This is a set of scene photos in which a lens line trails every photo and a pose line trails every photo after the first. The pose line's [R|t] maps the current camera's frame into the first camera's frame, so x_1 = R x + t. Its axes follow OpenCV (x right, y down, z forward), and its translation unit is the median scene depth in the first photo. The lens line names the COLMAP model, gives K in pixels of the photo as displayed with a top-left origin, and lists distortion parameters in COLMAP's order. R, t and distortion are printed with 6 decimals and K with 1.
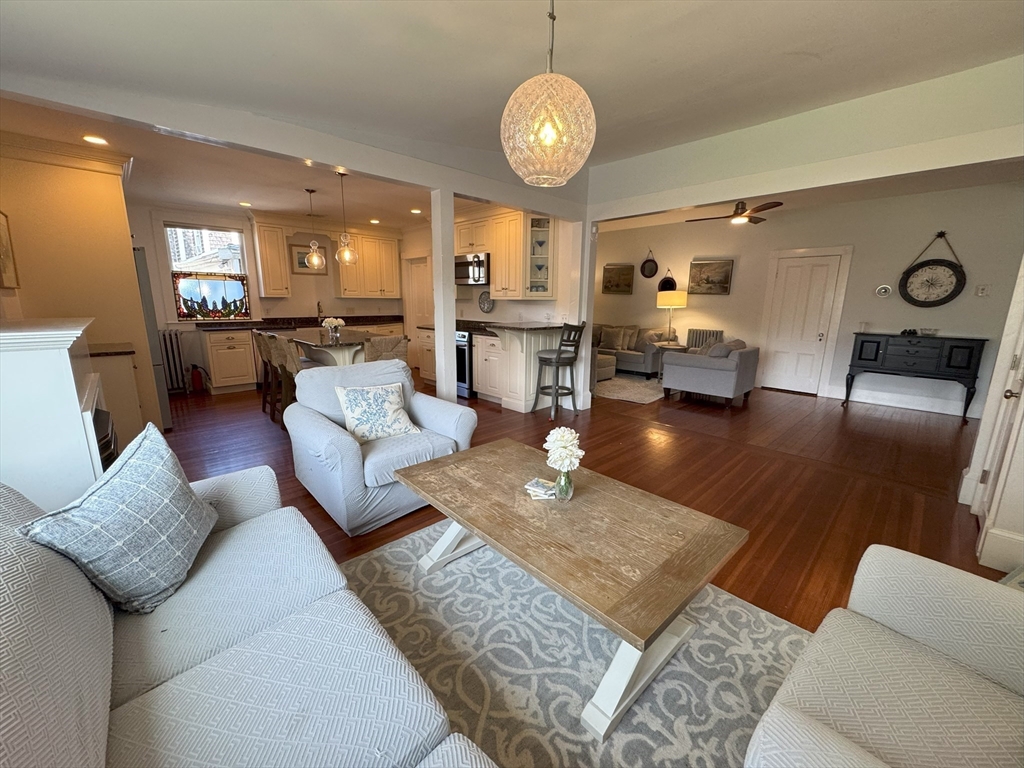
lens RADIAL K [[411.1, 0, 504.8], [0, 411.1, 379.8], [0, 0, 1]] dist [0.021069, 0.000339]
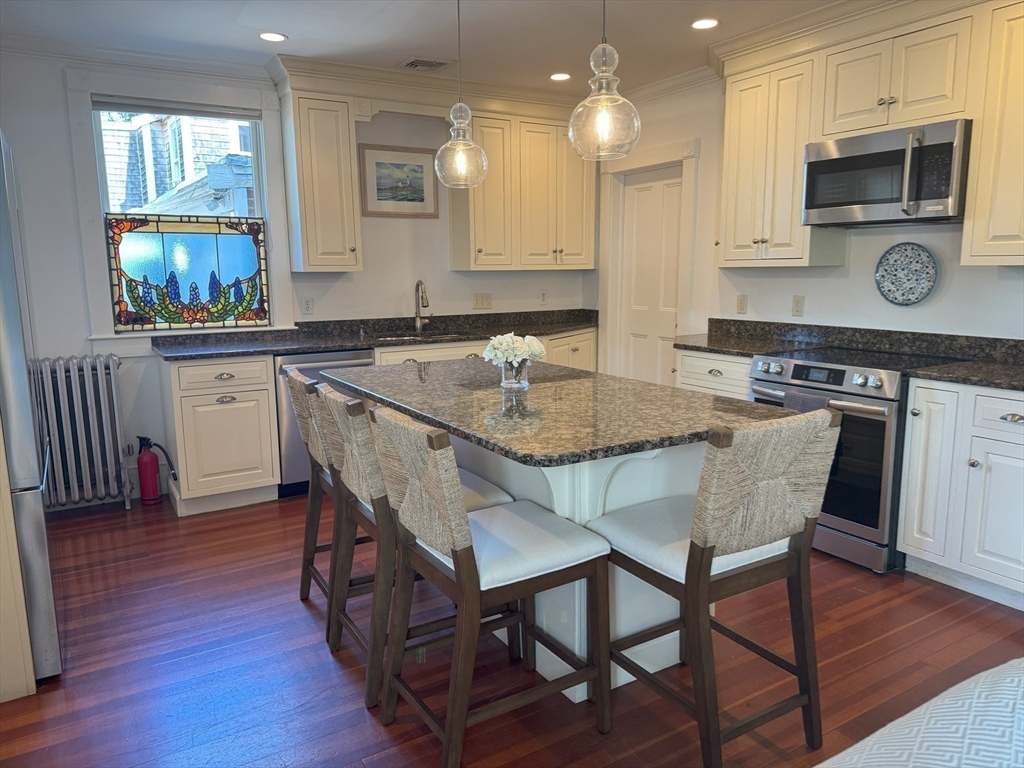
lens RADIAL K [[732.7, 0, 517.2], [0, 732.7, 384.9], [0, 0, 1]] dist [0.050769, -0.030913]
pose [[0.980139, 0.014713, -0.197765, -0.233627], [-0.021556, 0.999240, -0.032492, -0.071169], [0.197137, 0.036109, 0.979711, 0.342518]]
